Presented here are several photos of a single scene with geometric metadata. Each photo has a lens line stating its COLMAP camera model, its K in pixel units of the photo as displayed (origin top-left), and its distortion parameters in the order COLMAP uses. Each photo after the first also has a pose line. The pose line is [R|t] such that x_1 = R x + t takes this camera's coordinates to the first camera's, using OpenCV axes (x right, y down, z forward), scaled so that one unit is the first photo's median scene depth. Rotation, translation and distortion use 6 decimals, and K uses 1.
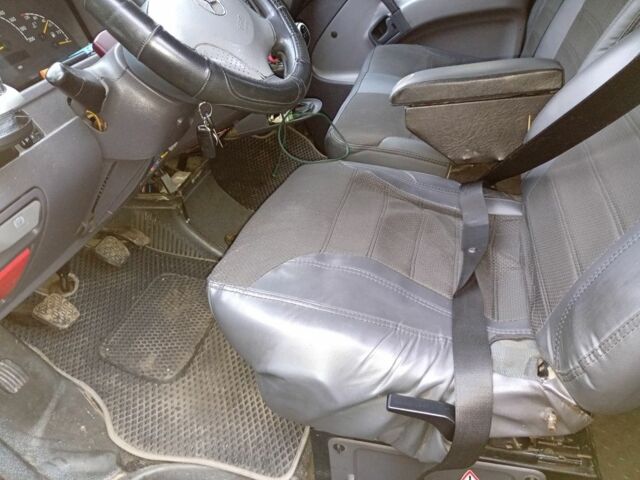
lens RADIAL K [[531.3, 0, 320.0], [0, 531.3, 240.0], [0, 0, 1]] dist [0.056666, -0.075240]
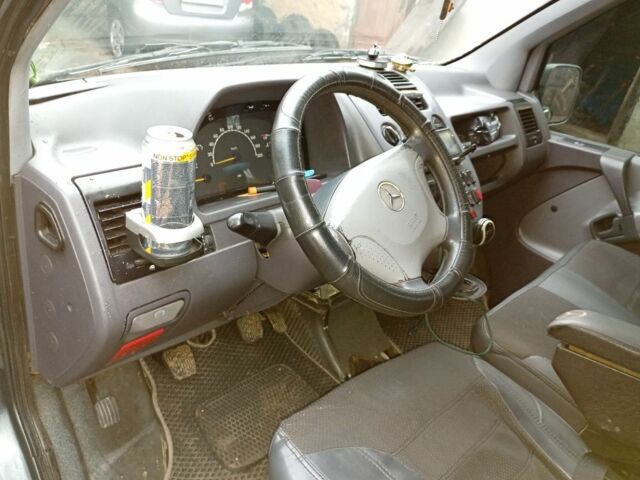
lens RADIAL K [[531.3, 0, 320.0], [0, 531.3, 240.0], [0, 0, 1]] dist [0.056666, -0.075240]
pose [[0.845865, 0.396232, -0.357088, 0.064018], [-0.442656, 0.894974, -0.055478, -0.163438], [0.297602, 0.204994, 0.932422, -0.028131]]
